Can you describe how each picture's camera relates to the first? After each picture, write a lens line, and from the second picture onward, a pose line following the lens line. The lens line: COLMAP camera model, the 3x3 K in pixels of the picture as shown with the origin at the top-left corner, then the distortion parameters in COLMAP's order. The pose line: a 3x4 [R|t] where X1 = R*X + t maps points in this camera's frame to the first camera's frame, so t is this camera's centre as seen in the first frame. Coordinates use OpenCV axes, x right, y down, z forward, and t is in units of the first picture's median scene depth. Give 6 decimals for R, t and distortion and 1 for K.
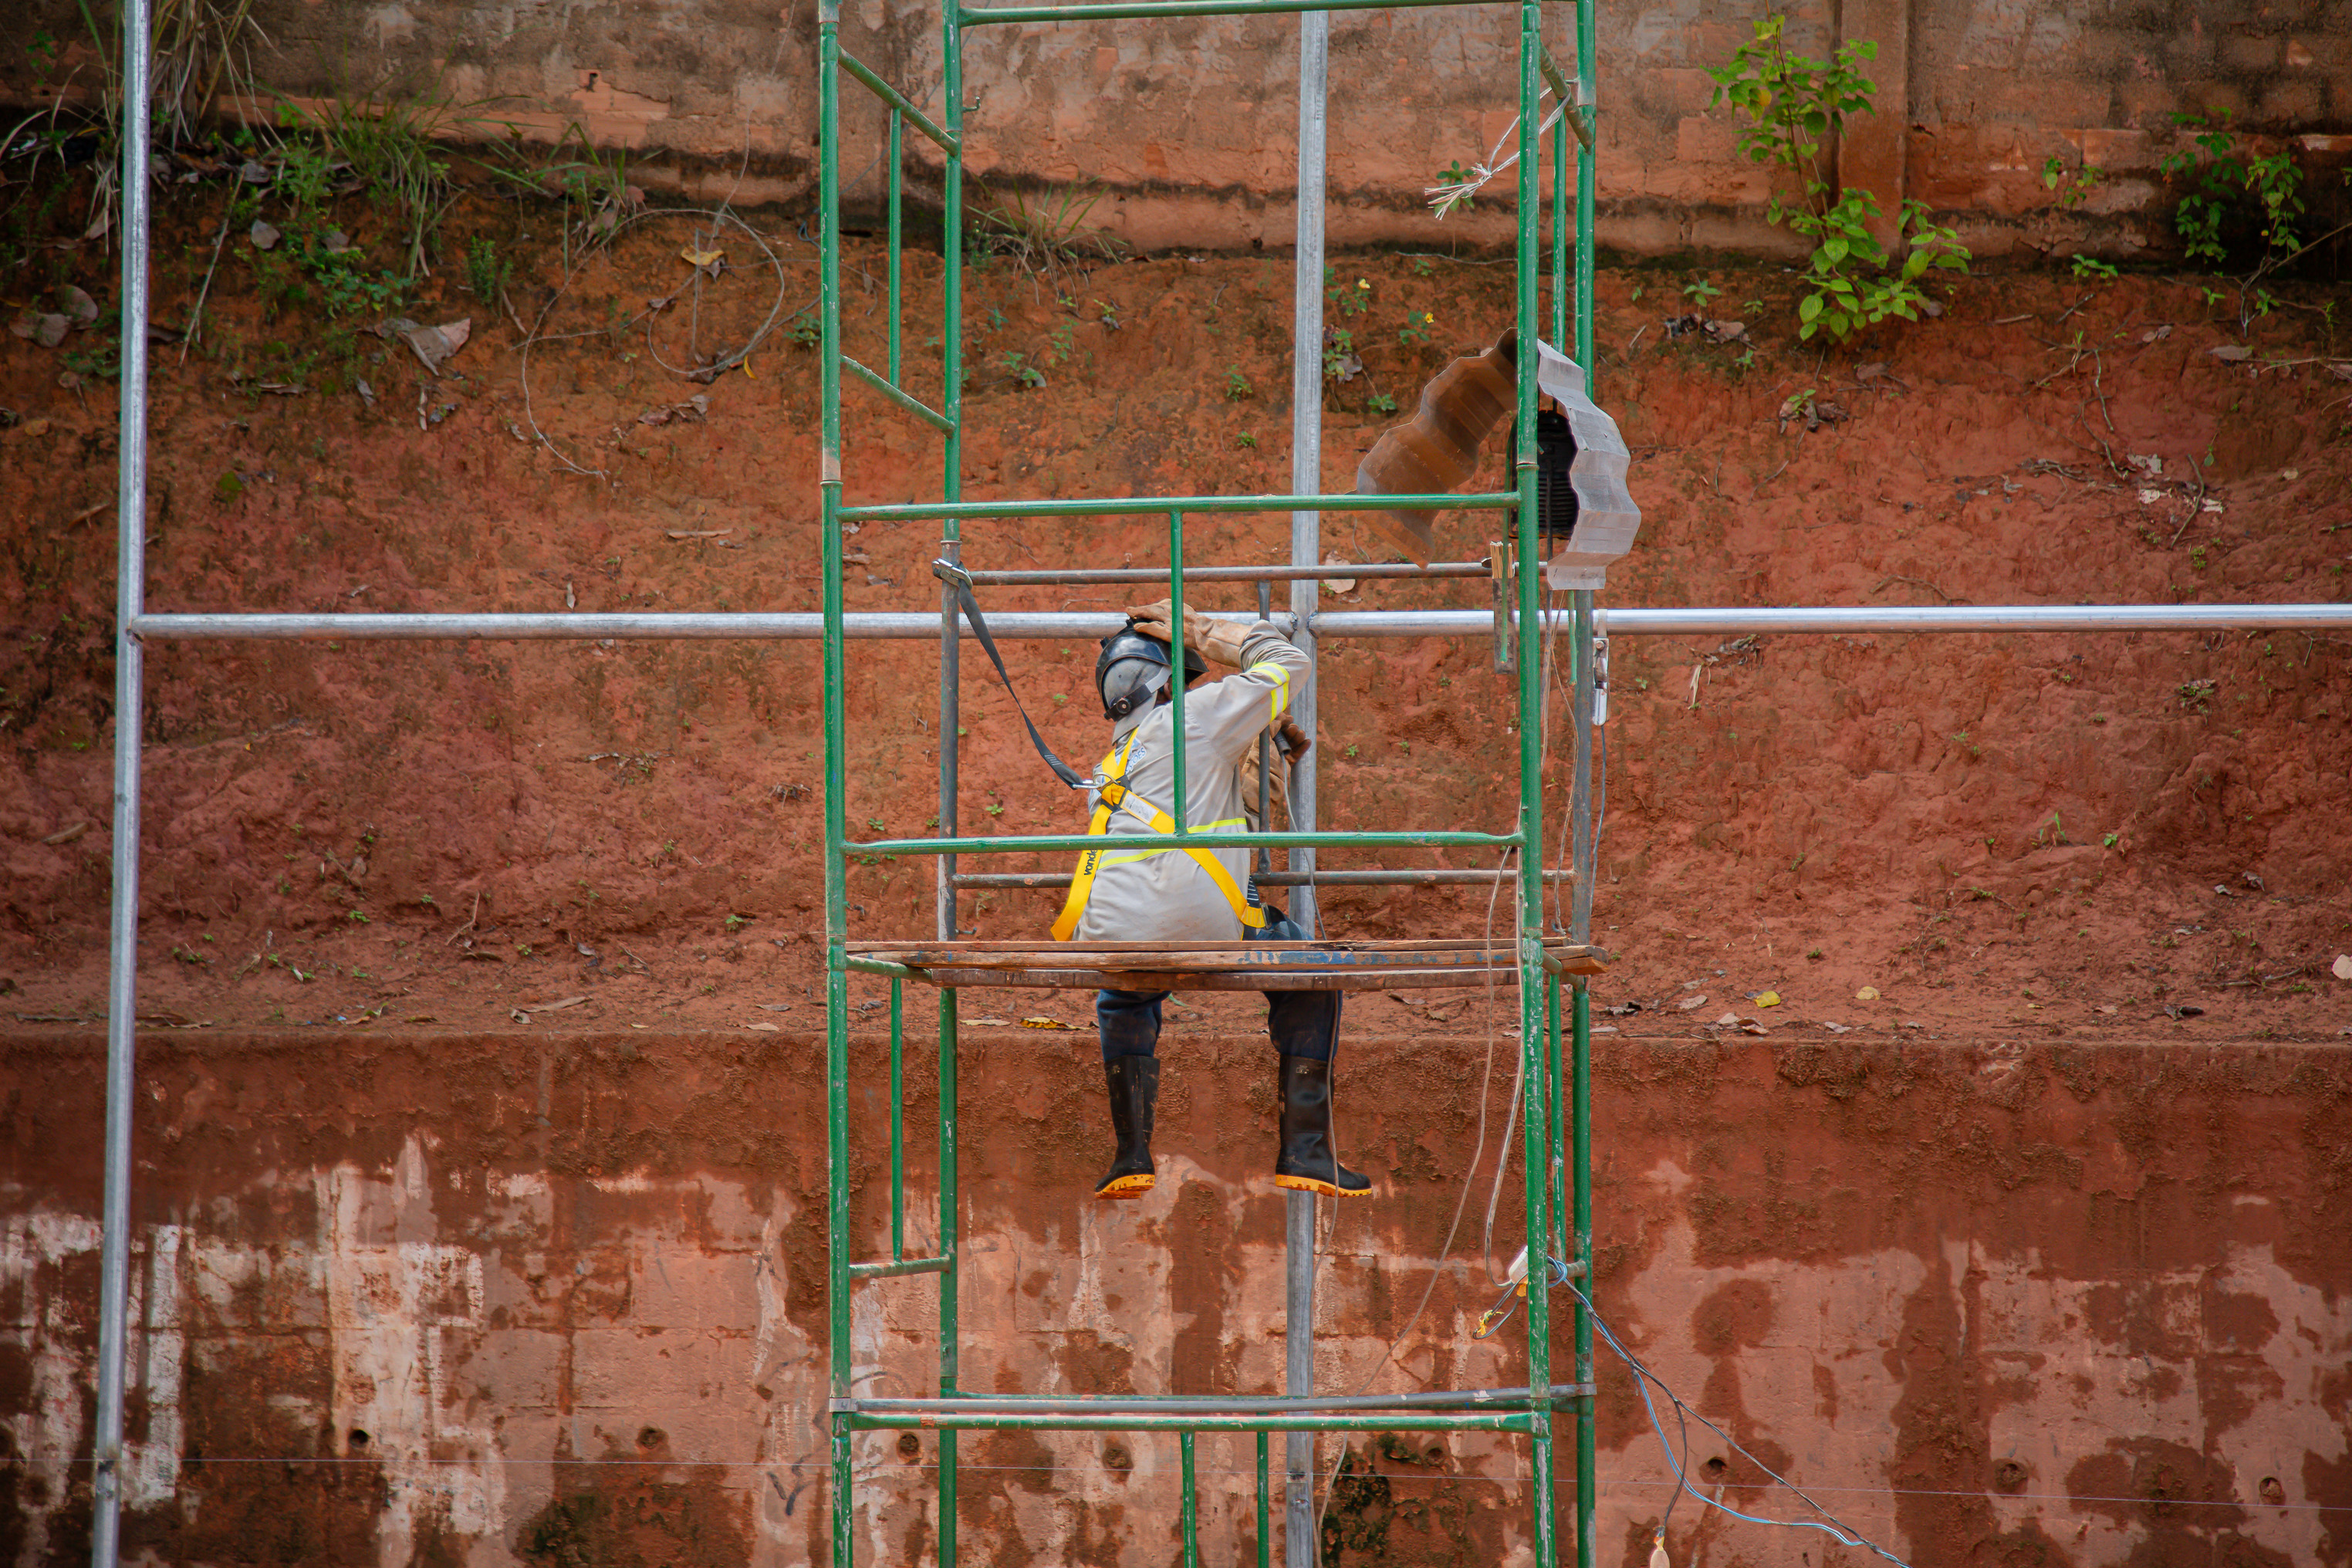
lens RADIAL K [[6752.8, 0, 1176.0], [0, 6752.8, 784.0], [0, 0, 1]] dist [0.717885, -0.435274]
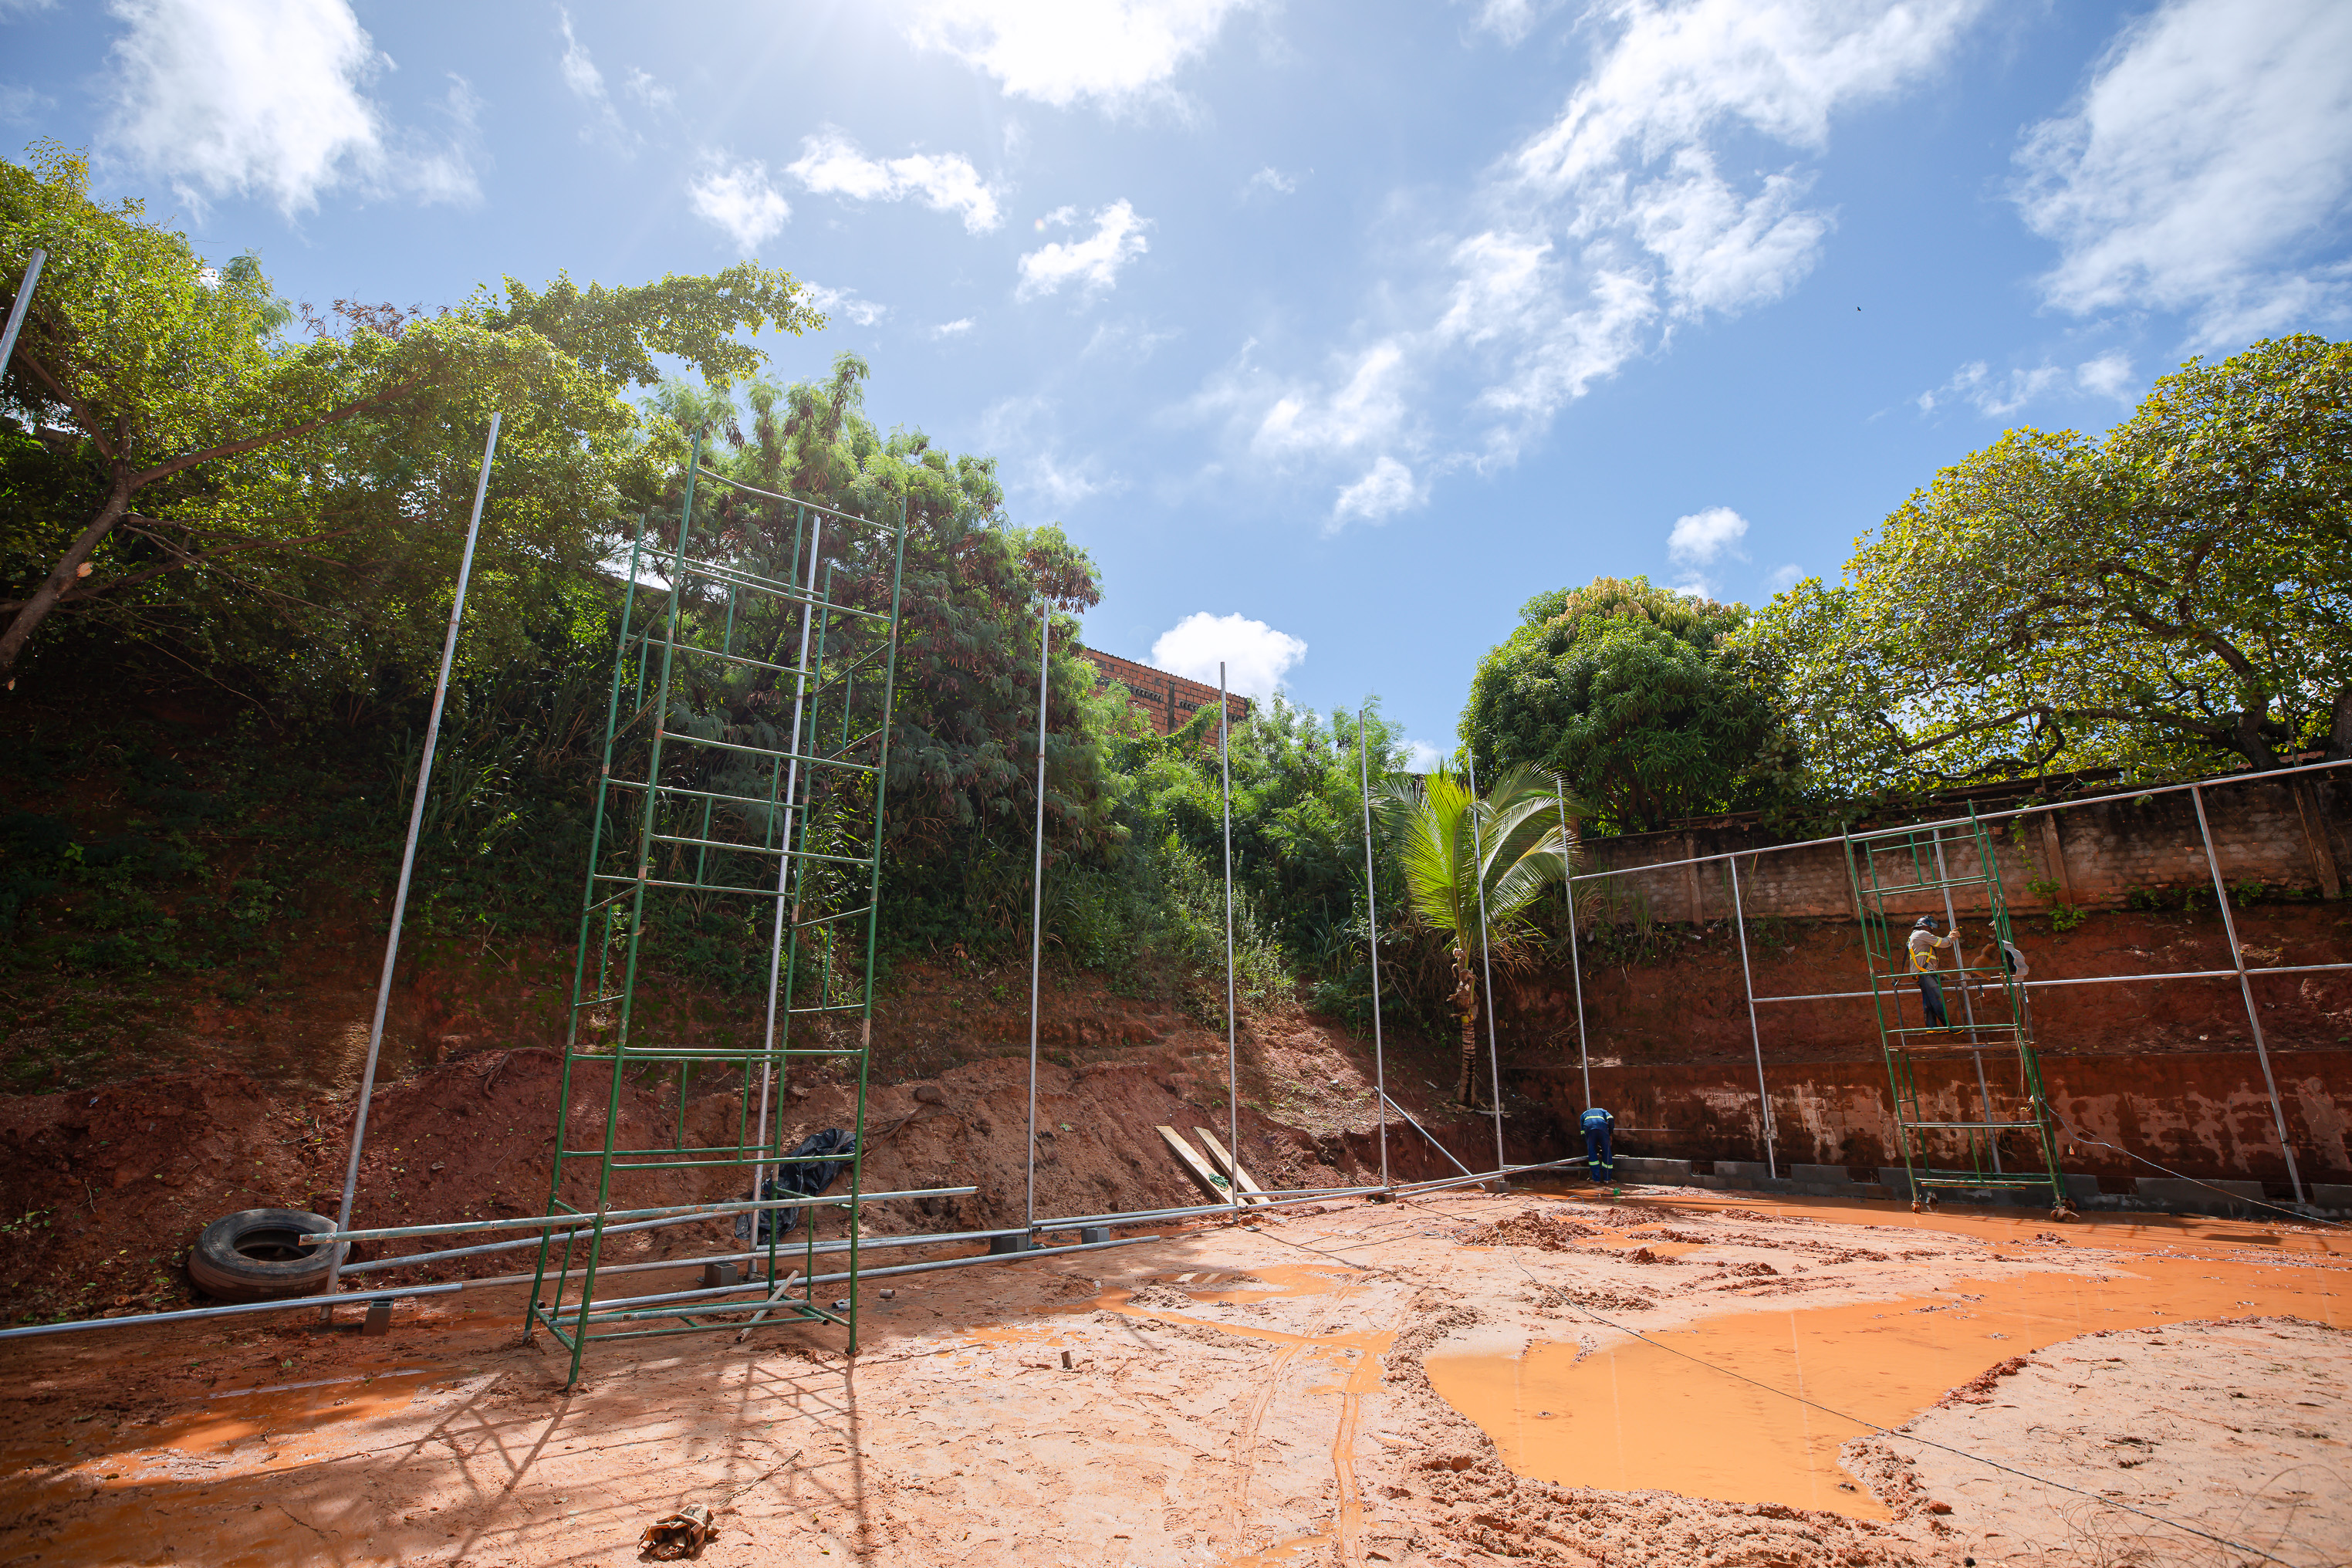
lens RADIAL K [[1078.2, 0, 1176.0], [0, 1078.2, 784.0], [0, 0, 1]] dist [-0.042955, 0.013365]
pose [[0.819846, -0.167132, -0.547650, -0.009951], [0.045454, 0.972430, -0.228720, -0.016463], [0.570778, 0.162623, 0.804840, -0.164549]]
